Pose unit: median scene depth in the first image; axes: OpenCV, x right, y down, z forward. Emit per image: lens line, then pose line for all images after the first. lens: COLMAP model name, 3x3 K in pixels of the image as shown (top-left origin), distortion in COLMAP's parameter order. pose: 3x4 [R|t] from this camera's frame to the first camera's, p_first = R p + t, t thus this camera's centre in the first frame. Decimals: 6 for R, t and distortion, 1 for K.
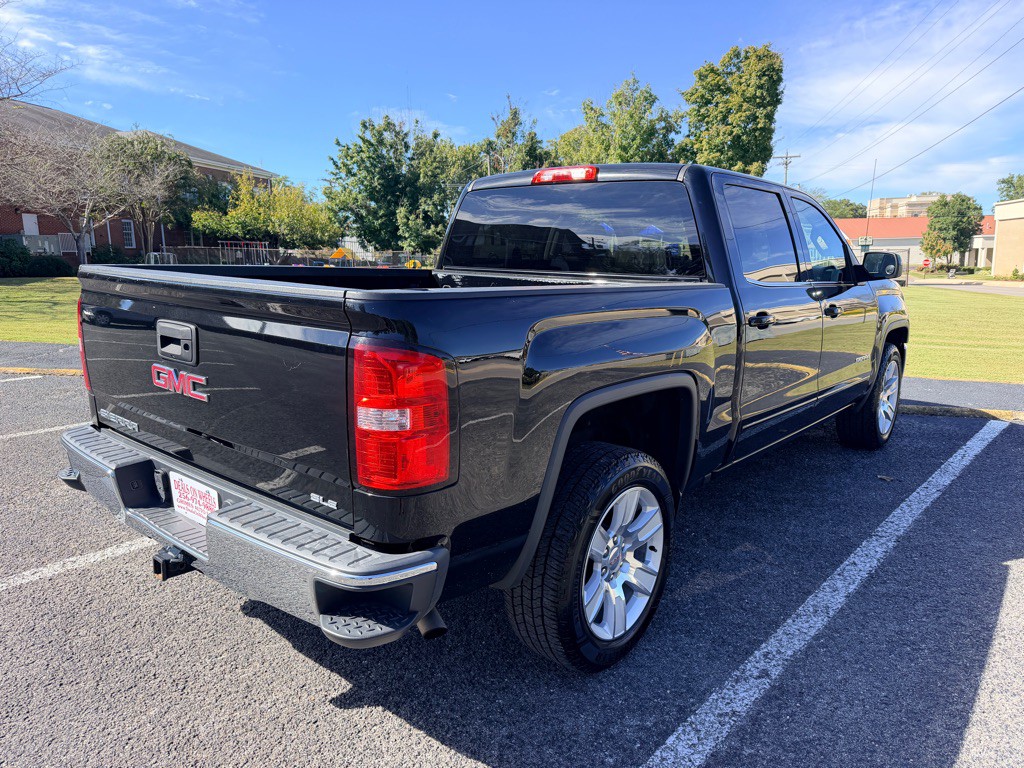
lens RADIAL K [[723.4, 0, 513.6], [0, 723.4, 394.8], [0, 0, 1]] dist [-0.000363, -0.009070]
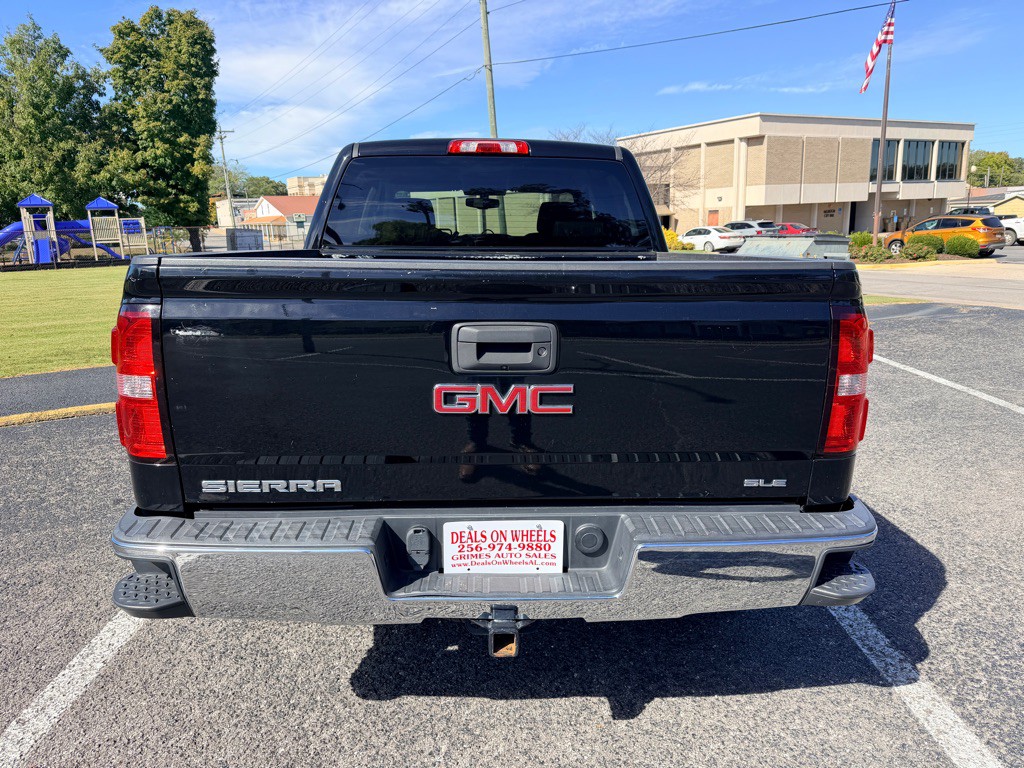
lens RADIAL K [[723.4, 0, 513.6], [0, 723.4, 394.8], [0, 0, 1]] dist [-0.000363, -0.009070]
pose [[0.733051, -0.161726, 0.660668, -0.048470], [0.141514, 0.986329, 0.084427, -0.004333], [-0.665290, 0.031604, 0.745916, 0.020998]]
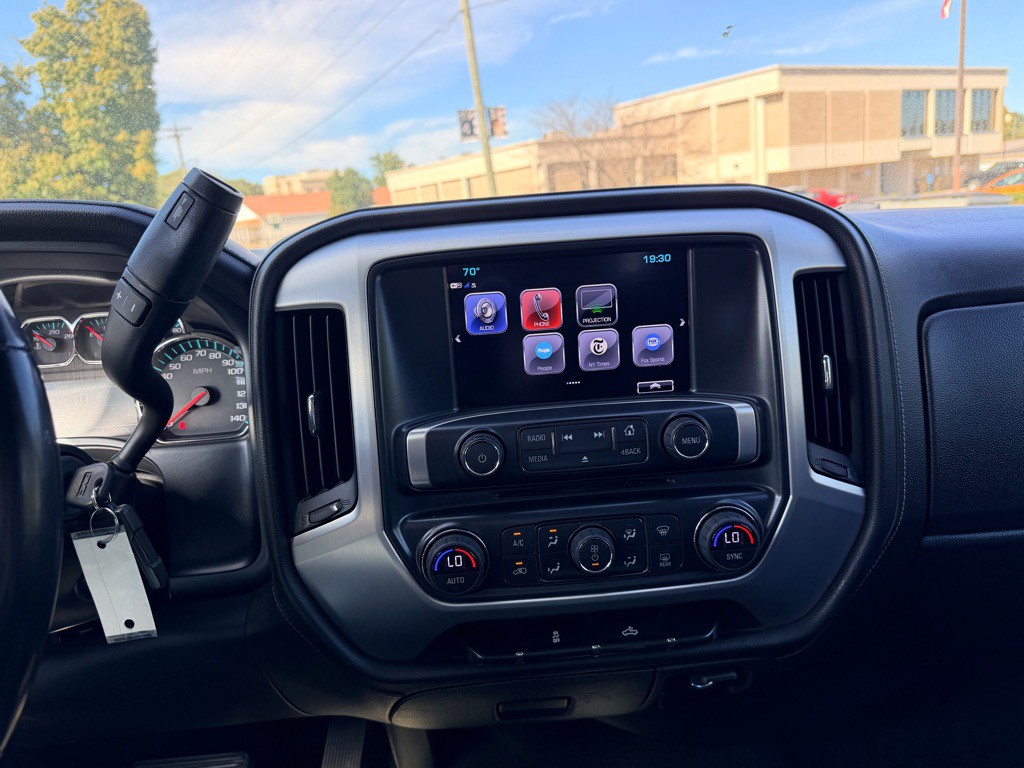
lens RADIAL K [[735.5, 0, 509.7], [0, 735.5, 398.7], [0, 0, 1]] dist [-0.026919, 0.005742]
pose [[0.720430, -0.219831, 0.657765, 0.017593], [0.204040, 0.973642, 0.101922, -0.019418], [-0.662834, 0.060783, 0.746295, 0.104904]]
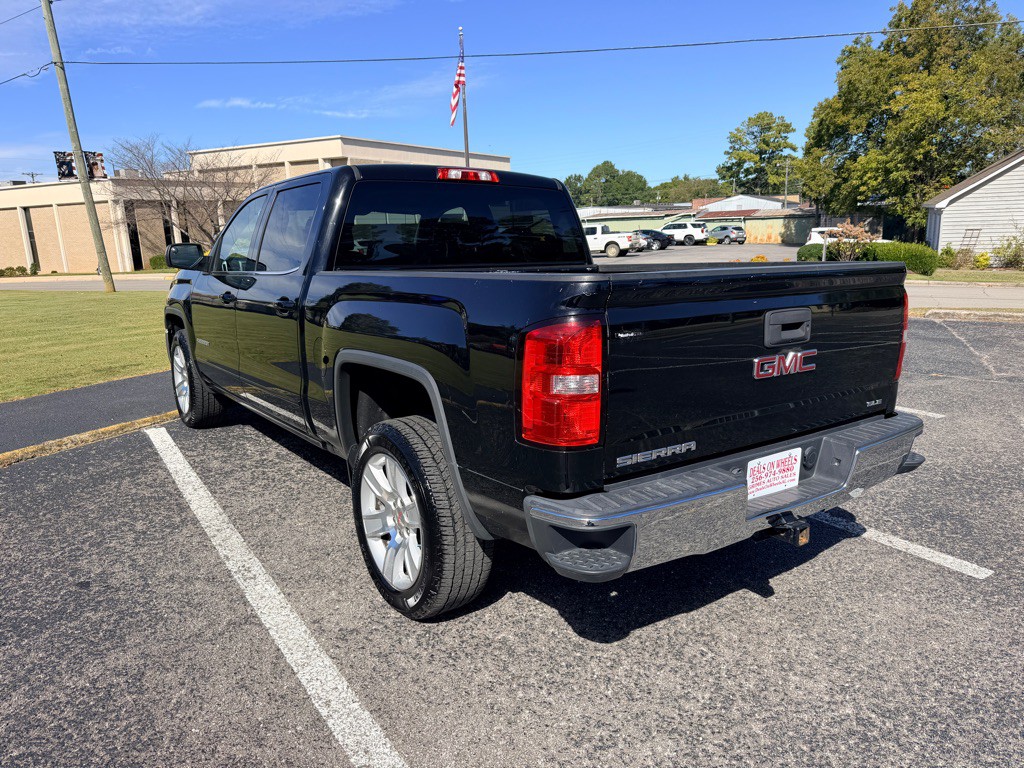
lens RADIAL K [[714.2, 0, 507.4], [0, 714.2, 396.7], [0, 0, 1]] dist [0.043171, -0.060016]
pose [[0.253103, -0.216043, 0.943008, -0.080854], [0.209526, 0.963853, 0.164582, -0.011978], [-0.944477, 0.155928, 0.289221, 0.054958]]
